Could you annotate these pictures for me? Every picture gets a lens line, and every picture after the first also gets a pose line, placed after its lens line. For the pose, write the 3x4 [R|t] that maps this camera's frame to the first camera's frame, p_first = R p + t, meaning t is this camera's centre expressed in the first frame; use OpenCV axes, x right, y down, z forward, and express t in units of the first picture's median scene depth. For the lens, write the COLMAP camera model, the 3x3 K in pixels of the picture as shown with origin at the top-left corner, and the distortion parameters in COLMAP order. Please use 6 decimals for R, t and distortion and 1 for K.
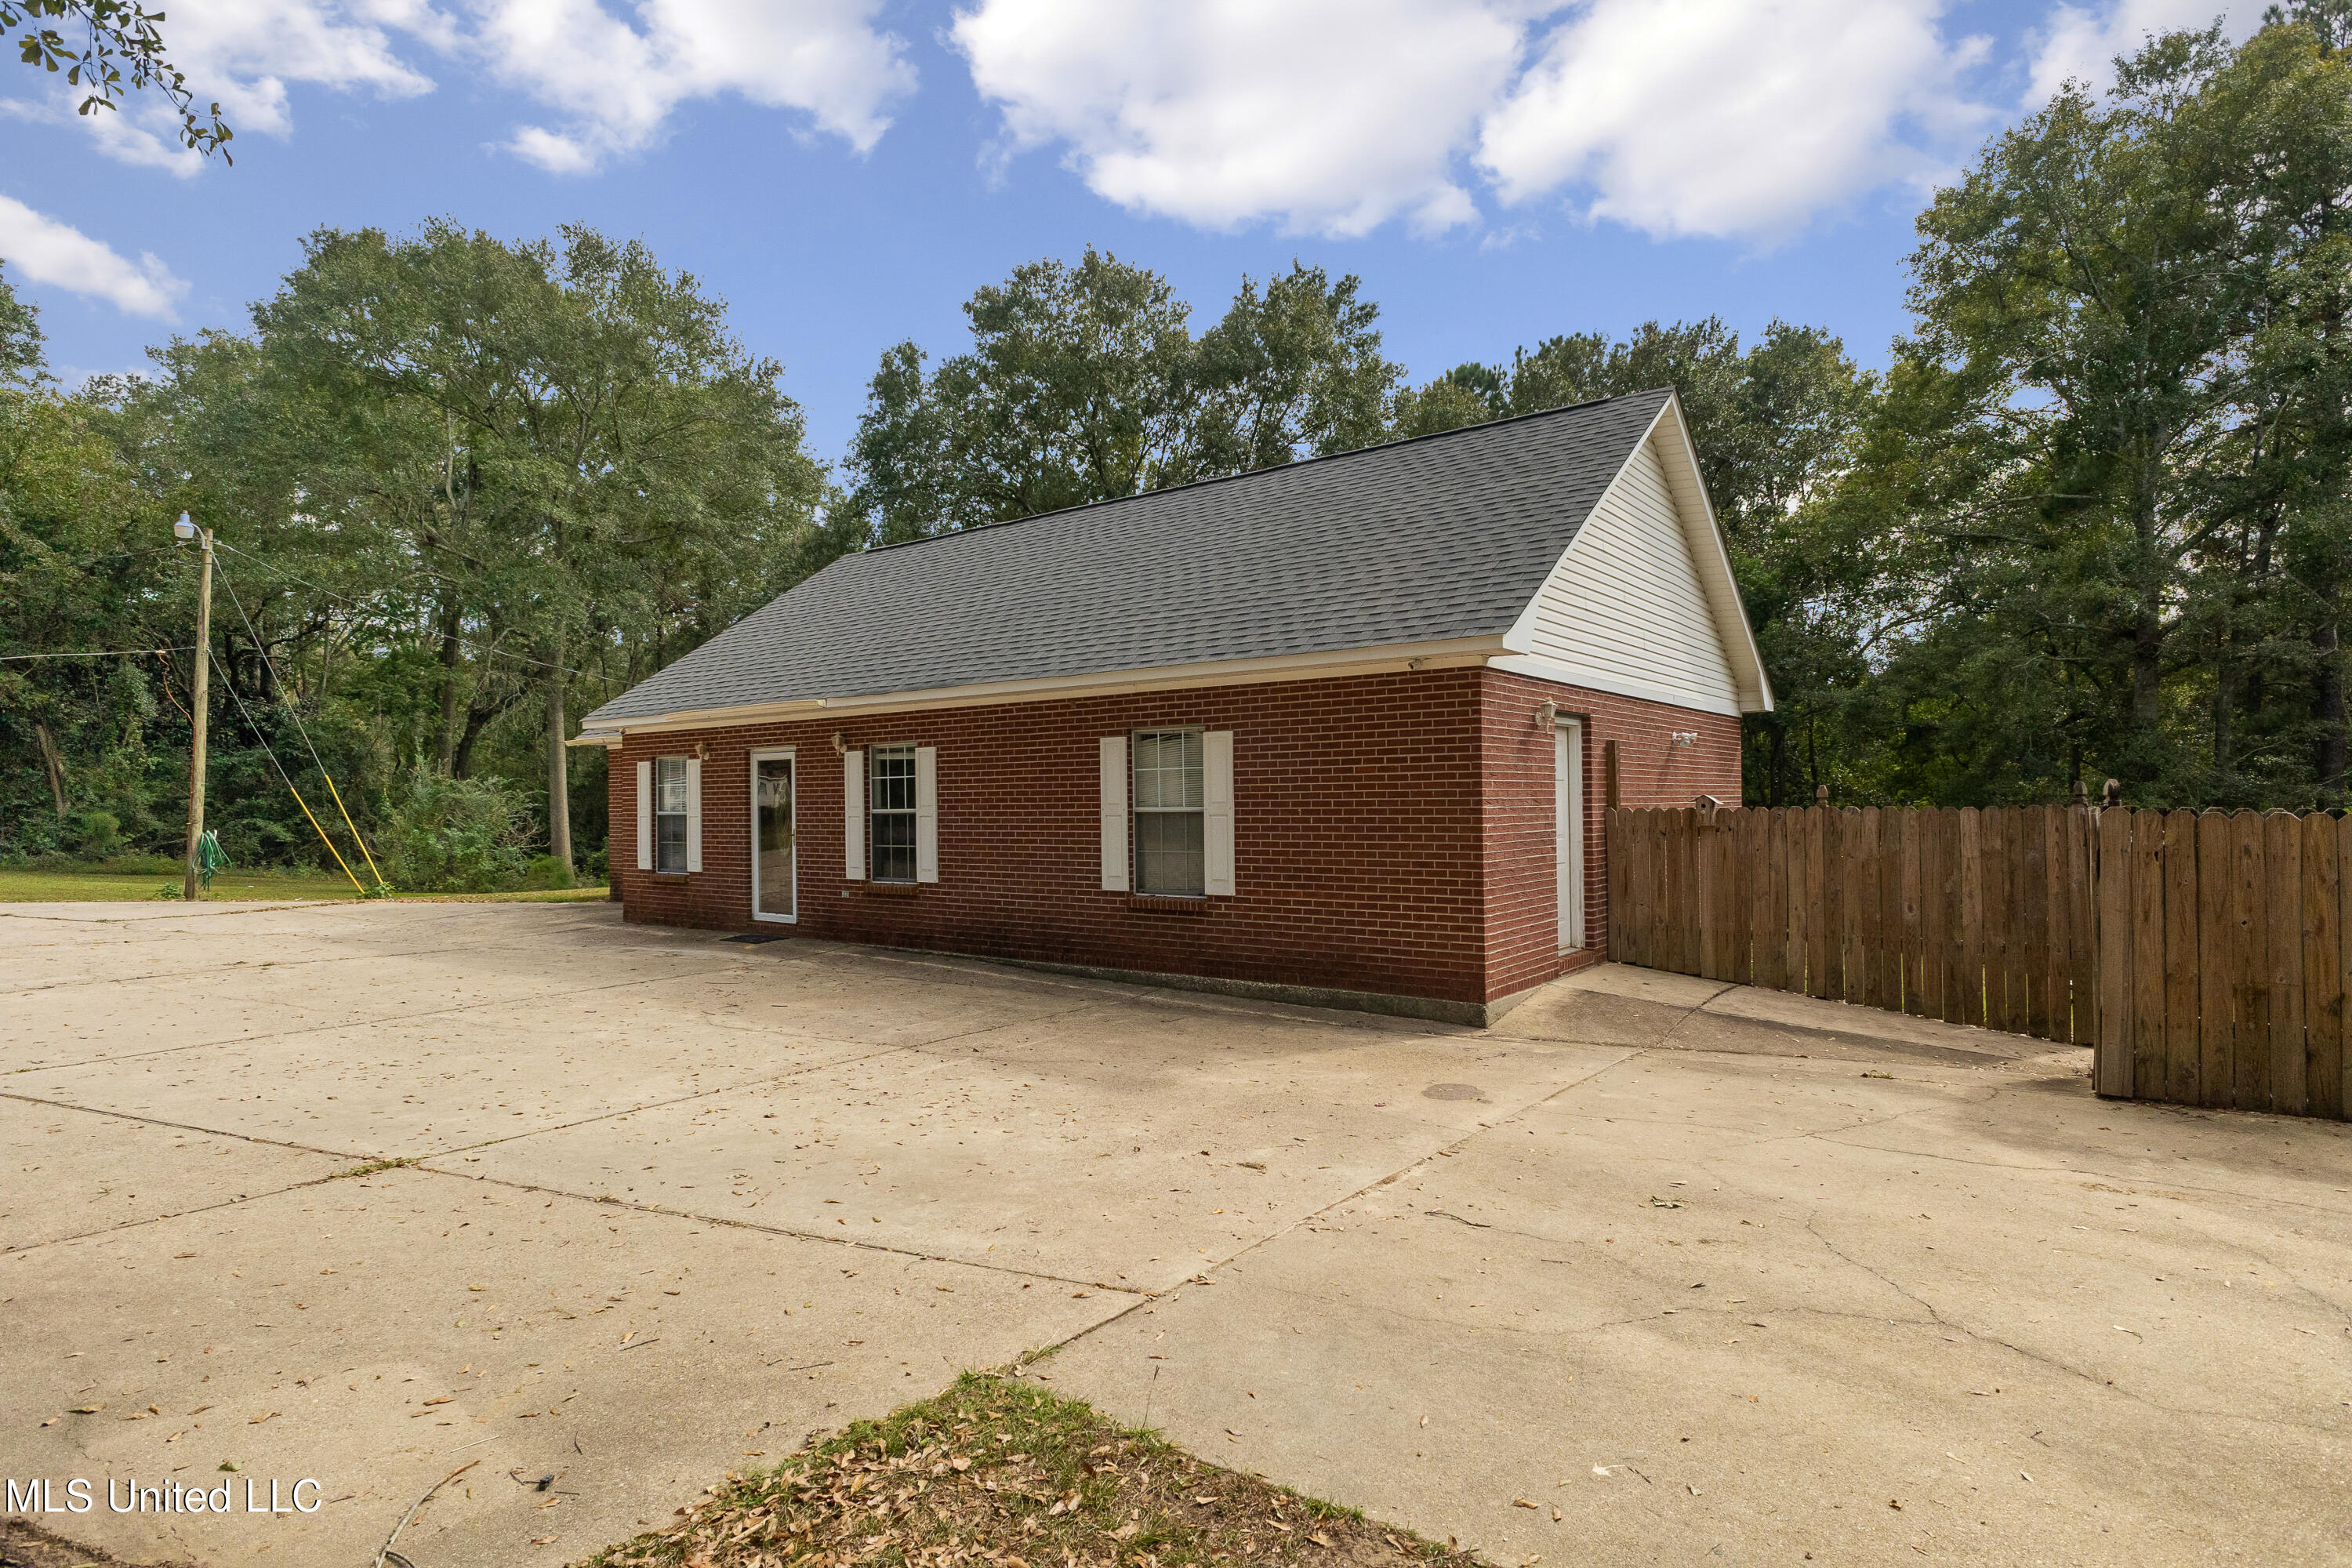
lens RADIAL K [[1277.0, 0, 1168.6], [0, 1277.0, 793.8], [0, 0, 1]] dist [-0.001113, -0.000147]
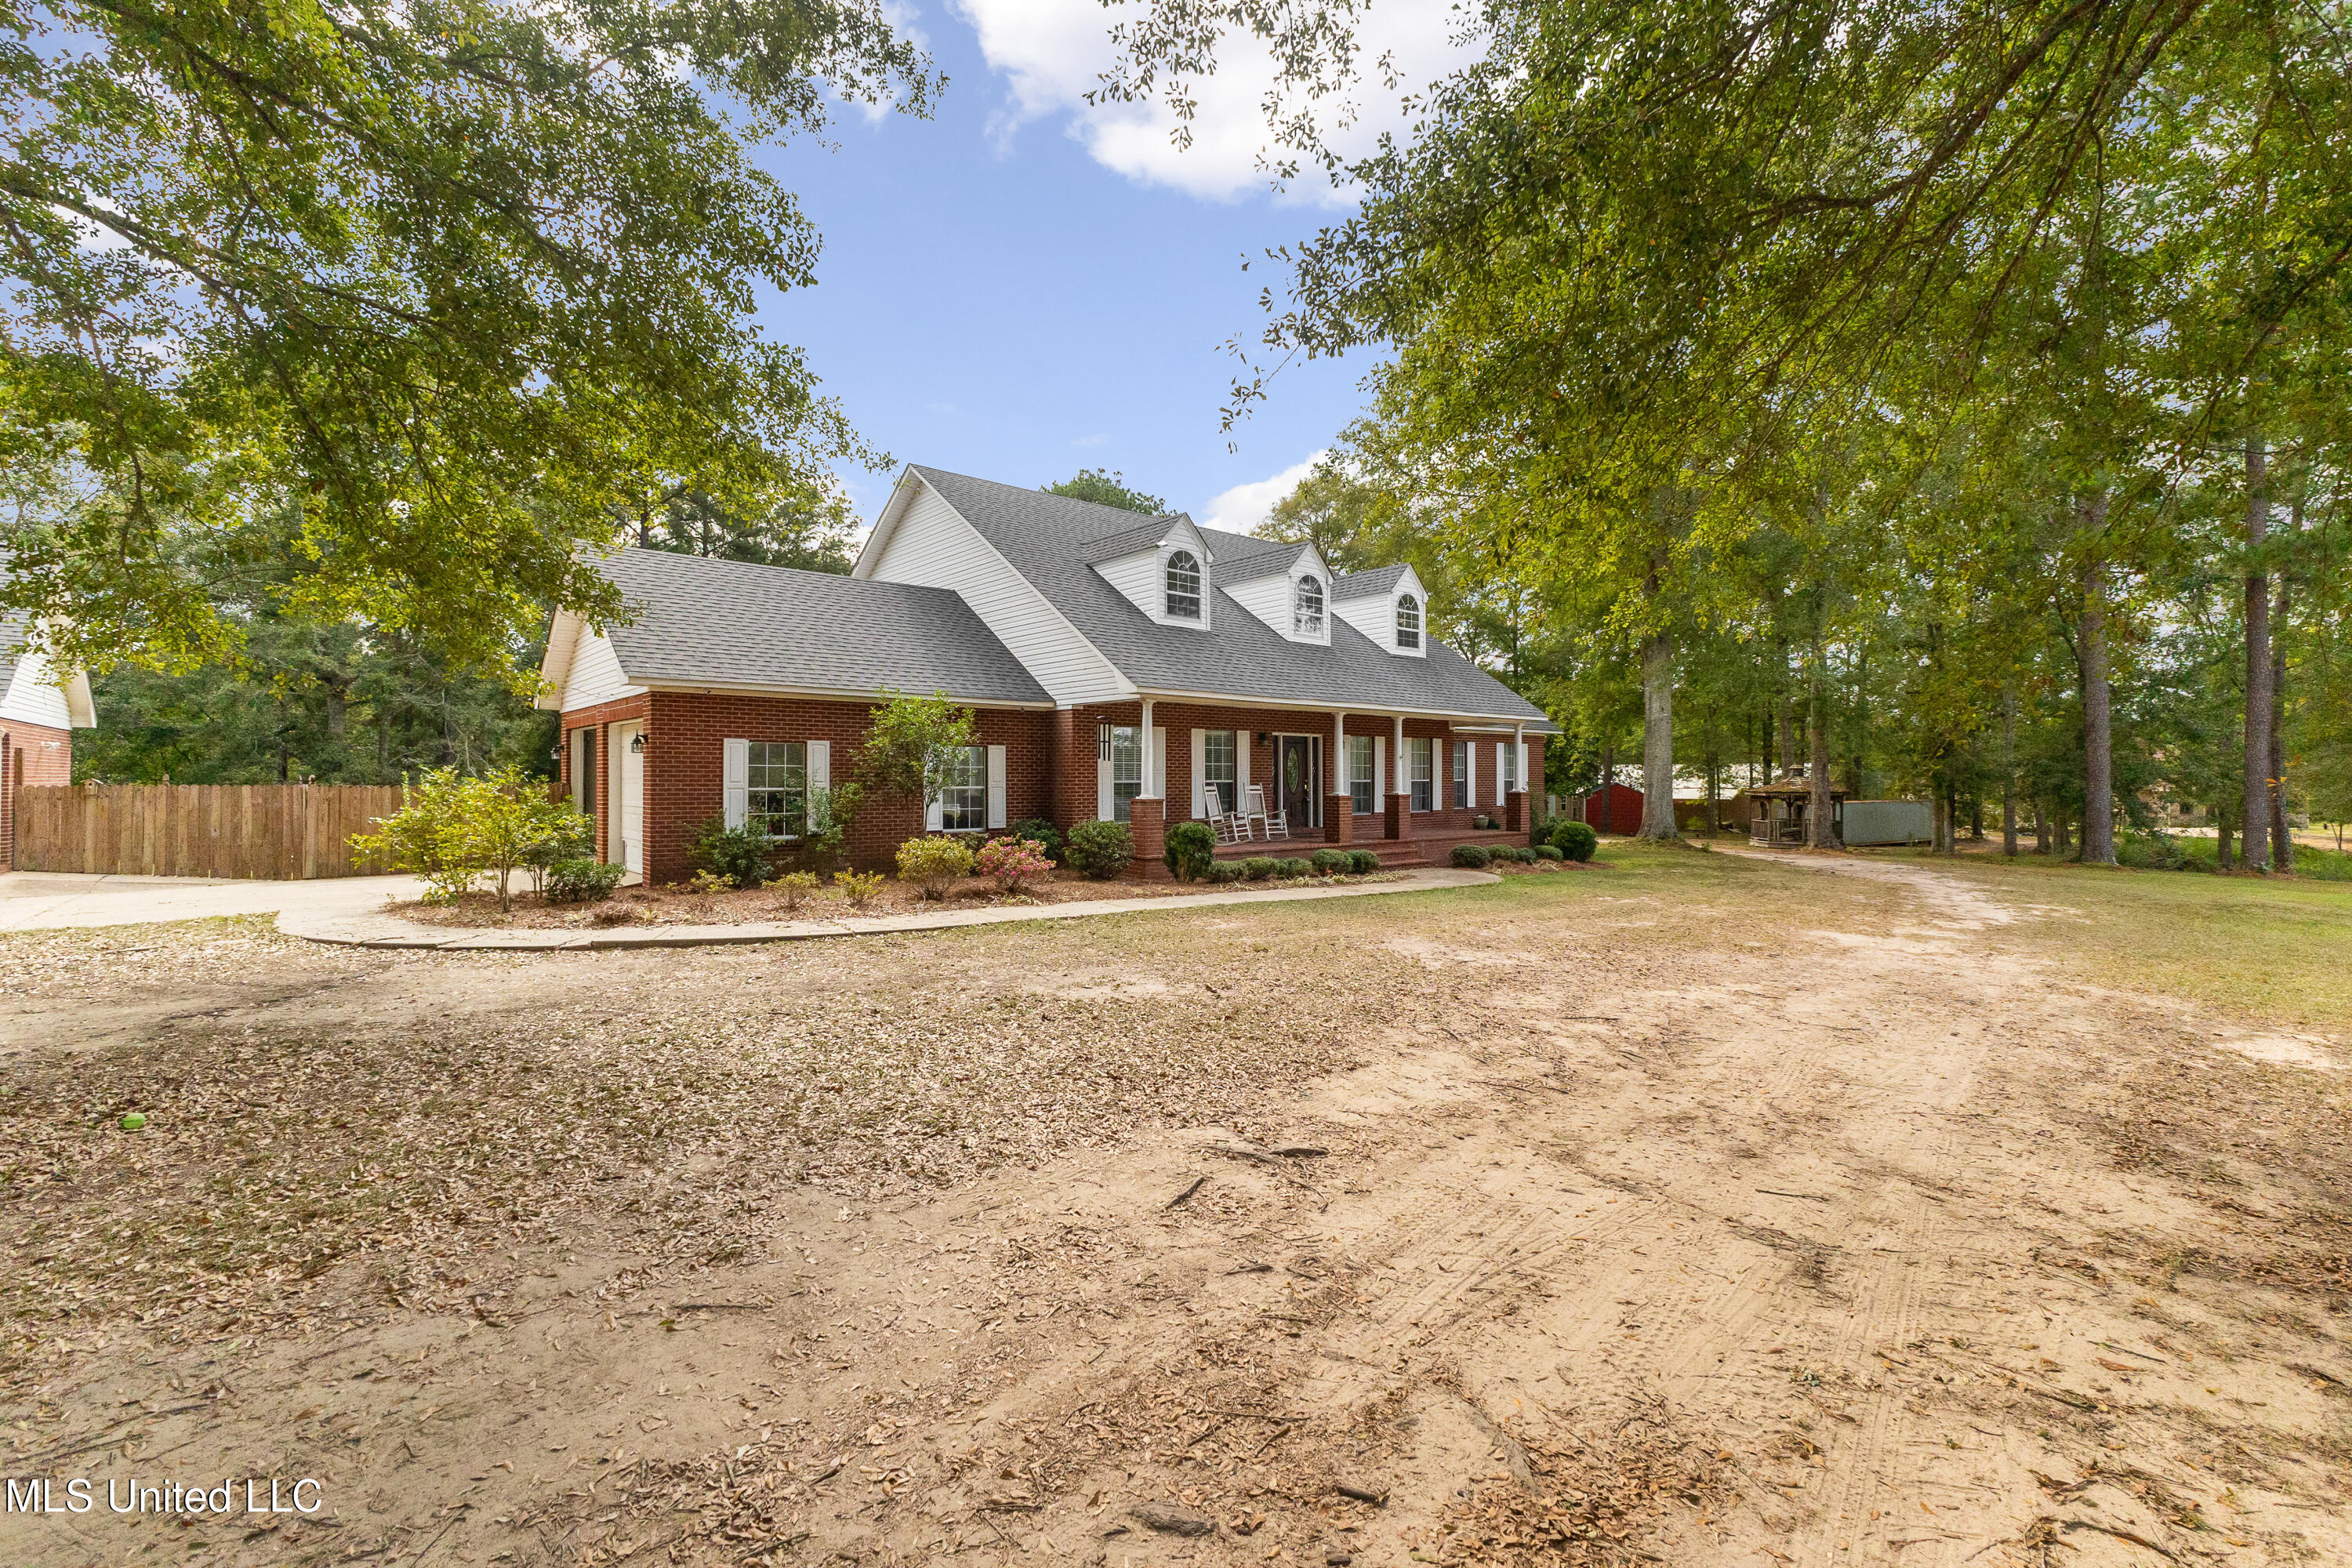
lens RADIAL K [[1026.7, 0, 1184.4], [0, 1026.7, 786.2], [0, 0, 1]] dist [0.000724, -0.000187]
pose [[0.228742, 0.017204, 0.973335, -0.505299], [-0.022351, 0.999673, -0.012417, -0.003082], [-0.973230, -0.018914, 0.229052, -0.688367]]
